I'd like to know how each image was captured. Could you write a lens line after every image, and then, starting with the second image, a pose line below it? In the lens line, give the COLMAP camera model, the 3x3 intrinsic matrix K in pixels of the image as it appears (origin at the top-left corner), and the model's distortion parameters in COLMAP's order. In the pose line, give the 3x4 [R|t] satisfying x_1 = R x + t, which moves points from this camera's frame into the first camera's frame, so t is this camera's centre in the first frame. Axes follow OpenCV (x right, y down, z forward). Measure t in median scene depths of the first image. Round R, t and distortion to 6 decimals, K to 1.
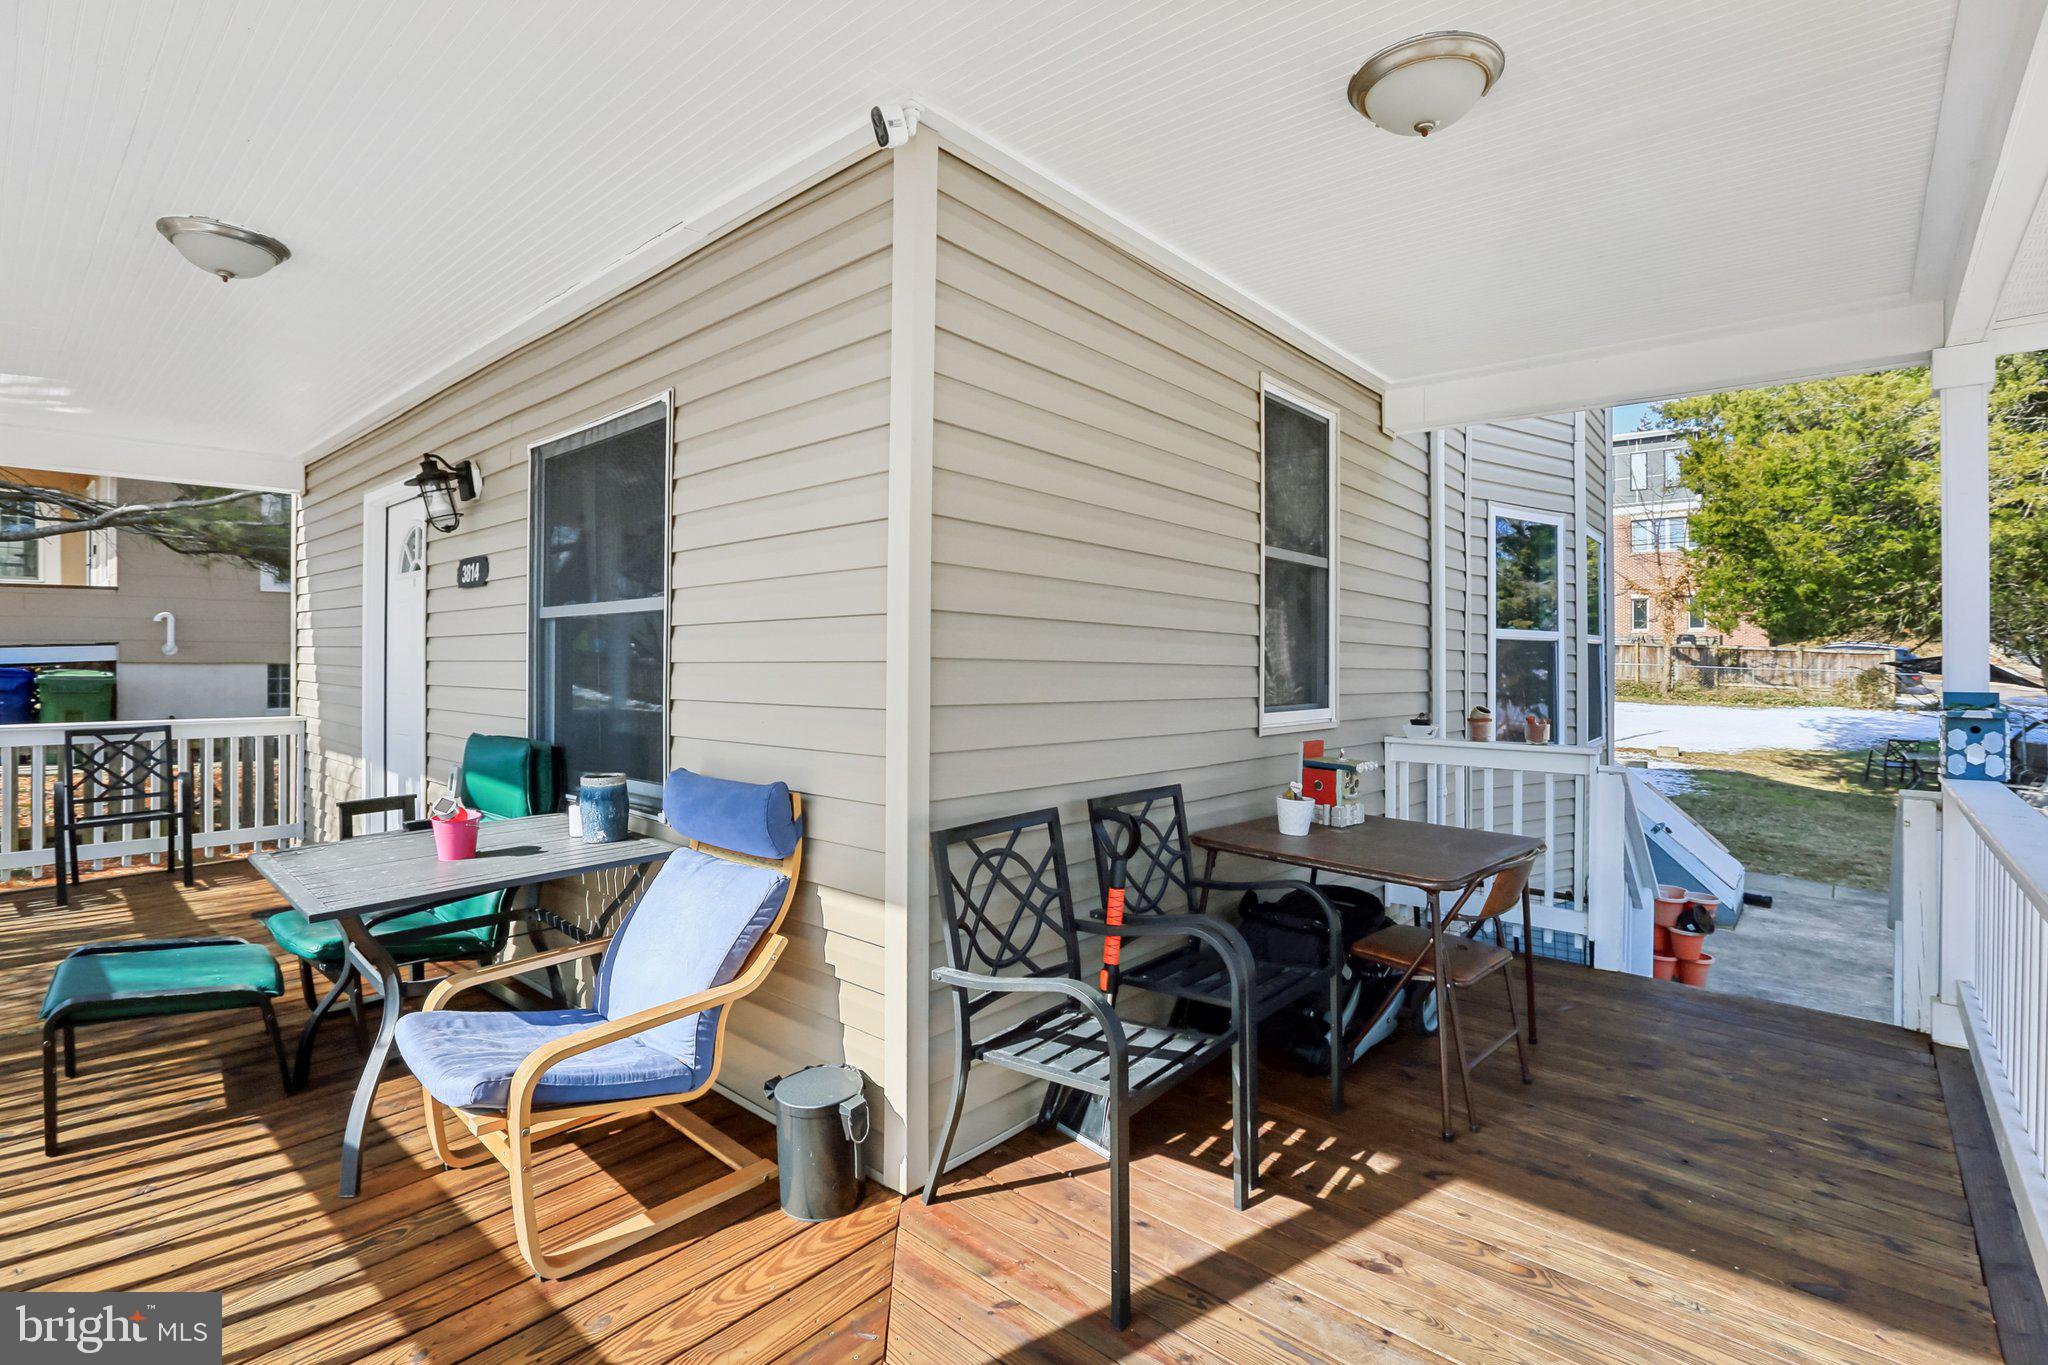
lens RADIAL K [[993.0, 0, 1021.8], [0, 993.0, 659.2], [0, 0, 1]] dist [-0.064663, 0.032804]
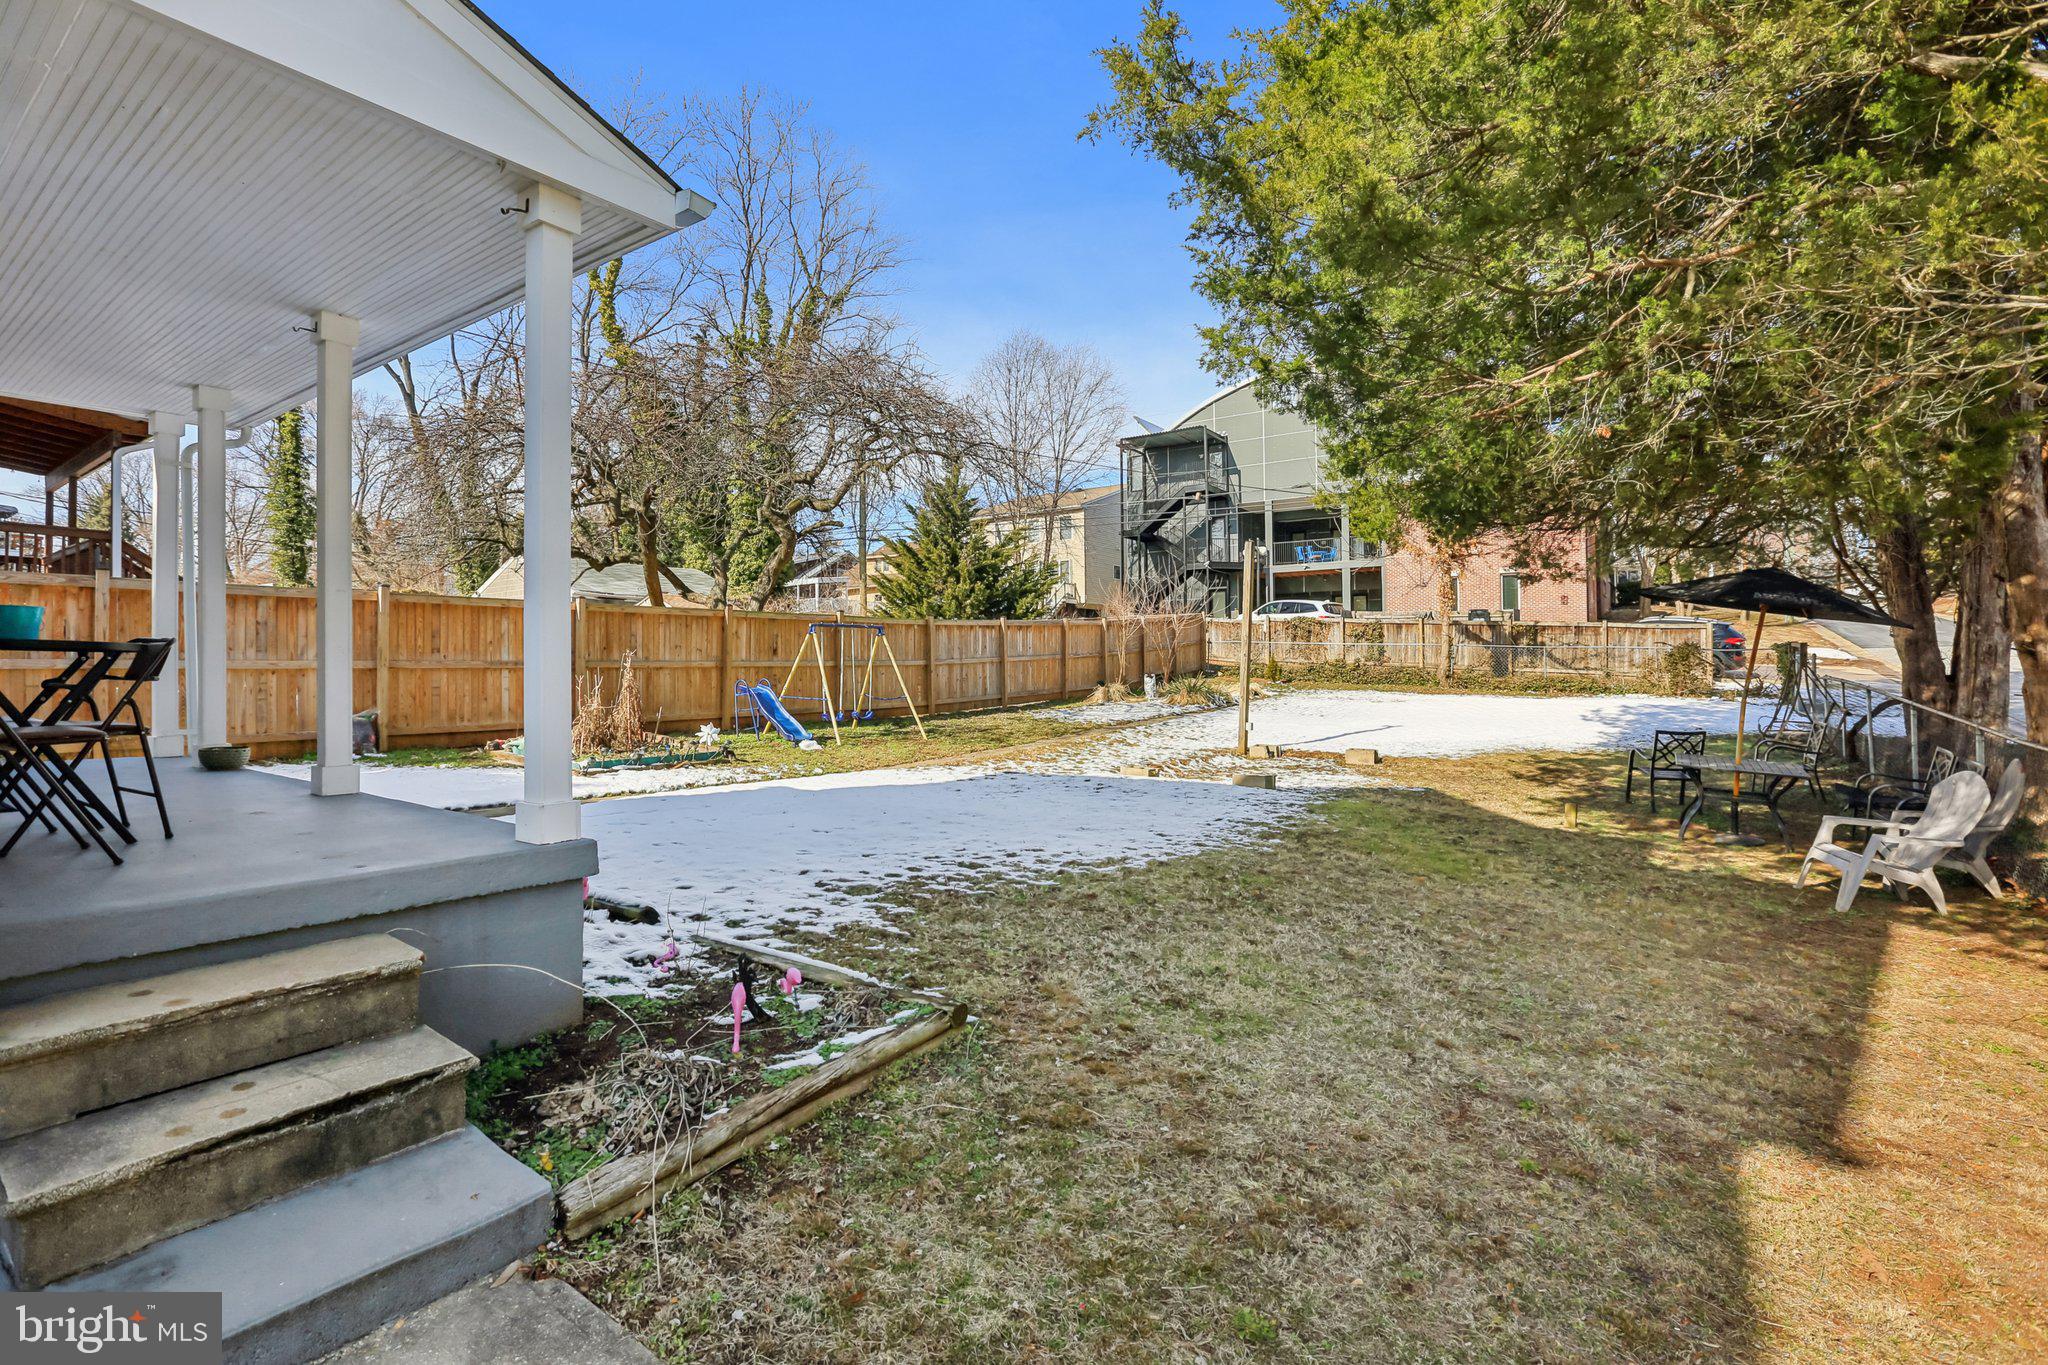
lens RADIAL K [[993.0, 0, 1021.8], [0, 993.0, 659.2], [0, 0, 1]] dist [-0.064663, 0.032804]
pose [[0.995427, -0.005859, 0.095341, 0.269660], [0.006678, 0.999943, -0.008283, 0.024162], [-0.095287, 0.008882, 0.995410, 0.264036]]
